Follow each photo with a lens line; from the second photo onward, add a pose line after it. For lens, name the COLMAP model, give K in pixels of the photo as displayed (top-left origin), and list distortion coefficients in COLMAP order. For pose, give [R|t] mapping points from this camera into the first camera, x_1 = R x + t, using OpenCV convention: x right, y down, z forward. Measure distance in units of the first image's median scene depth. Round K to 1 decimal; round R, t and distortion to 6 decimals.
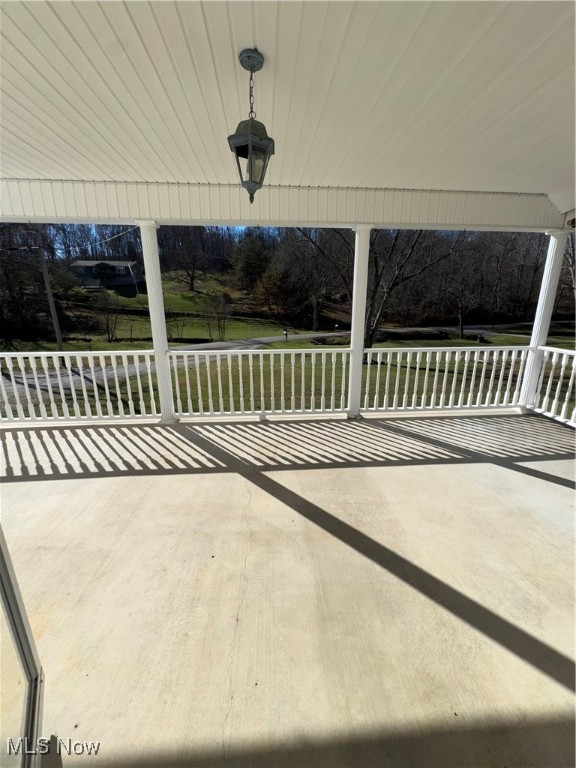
lens RADIAL K [[307.4, 0, 291.6], [0, 307.4, 385.2], [0, 0, 1]] dist [-0.002524, 0.000510]
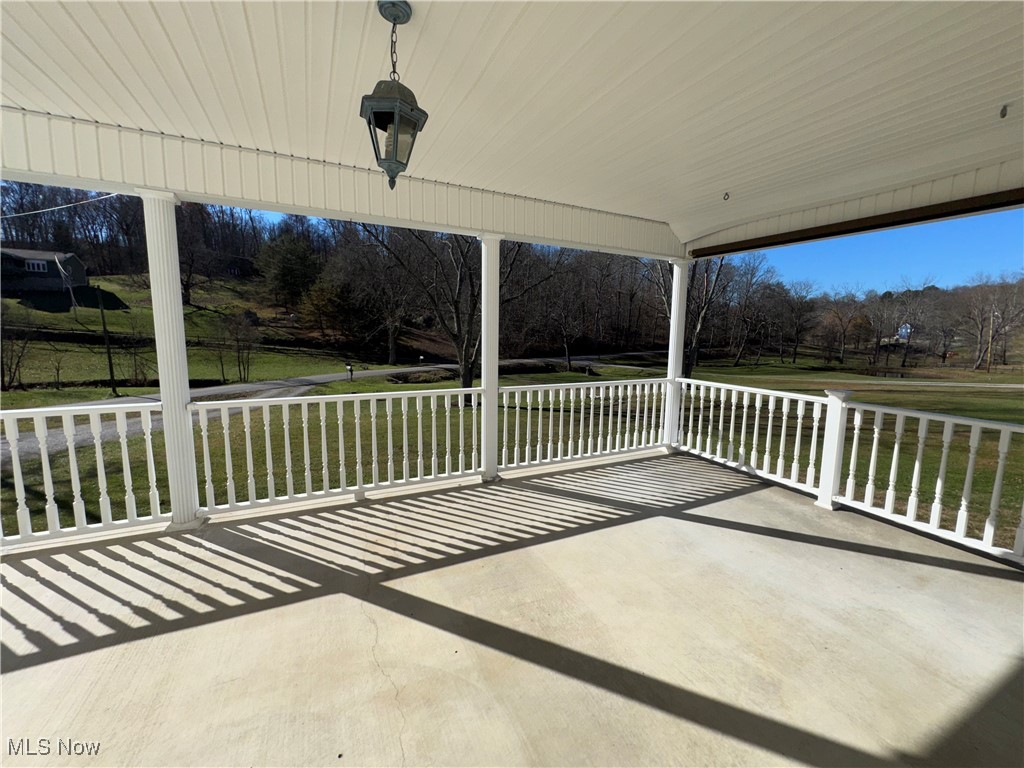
lens RADIAL K [[409.9, 0, 512.7], [0, 409.9, 381.6], [0, 0, 1]] dist [-0.002524, 0.000510]
pose [[0.930779, -0.028790, 0.364447, -0.109579], [0.076810, 0.990043, -0.117961, -0.009231], [-0.357423, 0.137789, 0.923722, 0.043117]]
